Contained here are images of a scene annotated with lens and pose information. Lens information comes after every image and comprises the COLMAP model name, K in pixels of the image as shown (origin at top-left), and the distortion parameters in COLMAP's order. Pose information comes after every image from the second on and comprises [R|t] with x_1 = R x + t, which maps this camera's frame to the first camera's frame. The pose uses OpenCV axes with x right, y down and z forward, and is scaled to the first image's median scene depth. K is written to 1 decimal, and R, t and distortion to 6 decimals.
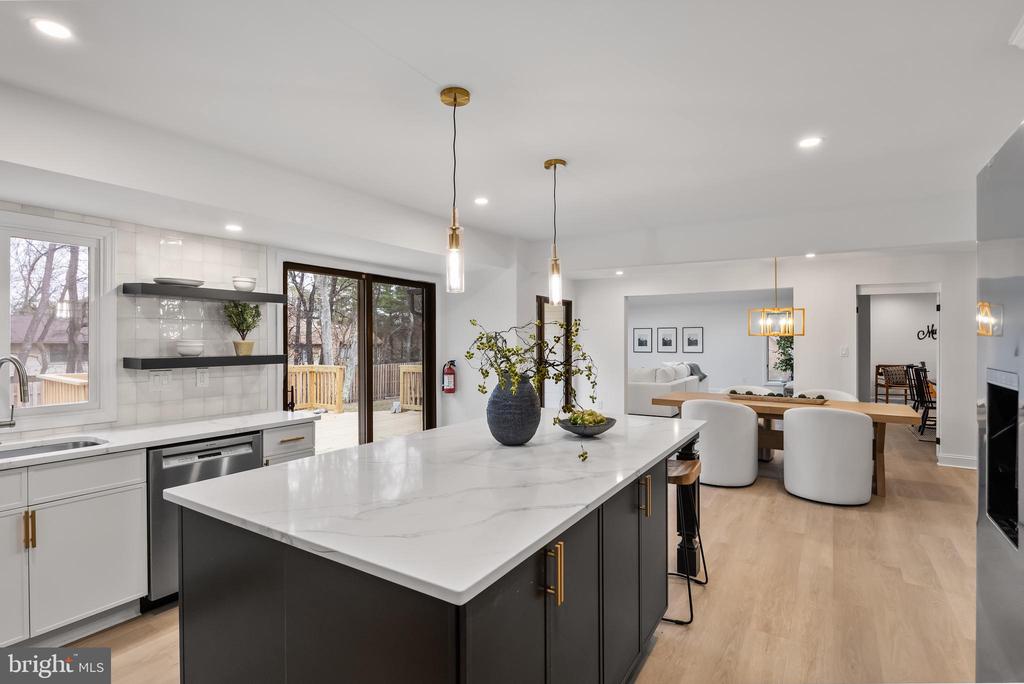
lens RADIAL K [[498.3, 0, 509.3], [0, 498.3, 340.2], [0, 0, 1]] dist [-0.009777, -0.000879]
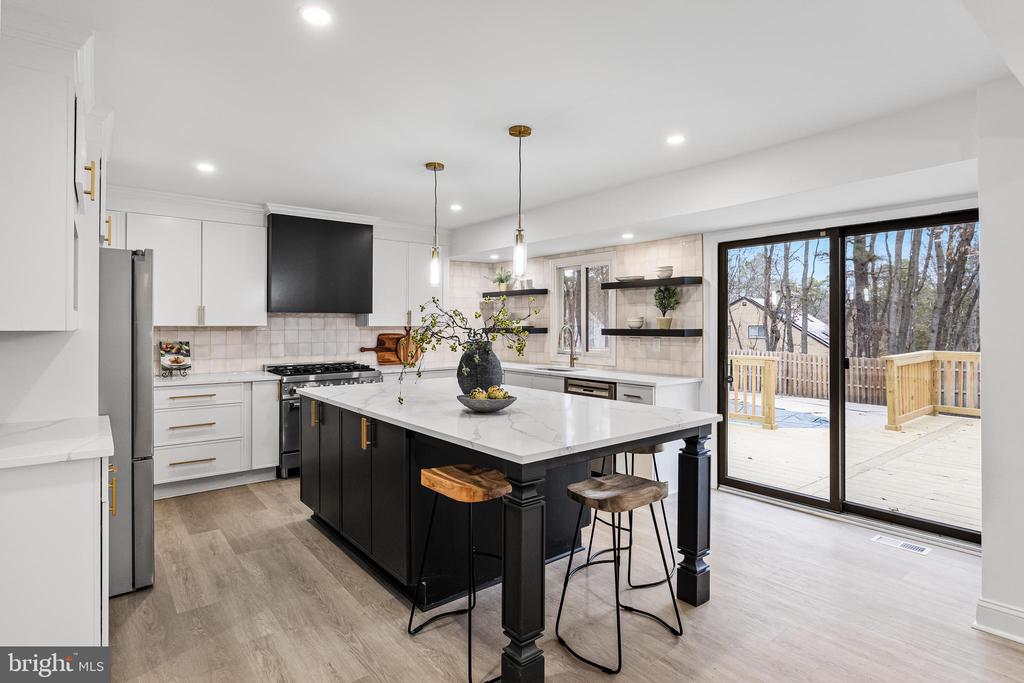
lens RADIAL K [[540.3, 0, 515.5], [0, 540.3, 323.2], [0, 0, 1]] dist [-0.010836, 0.001505]
pose [[-0.333027, 0.000292, -0.942917, 0.953399], [0.002691, 0.999996, -0.000641, 0.017393], [0.942914, -0.002751, -0.333026, 1.188423]]
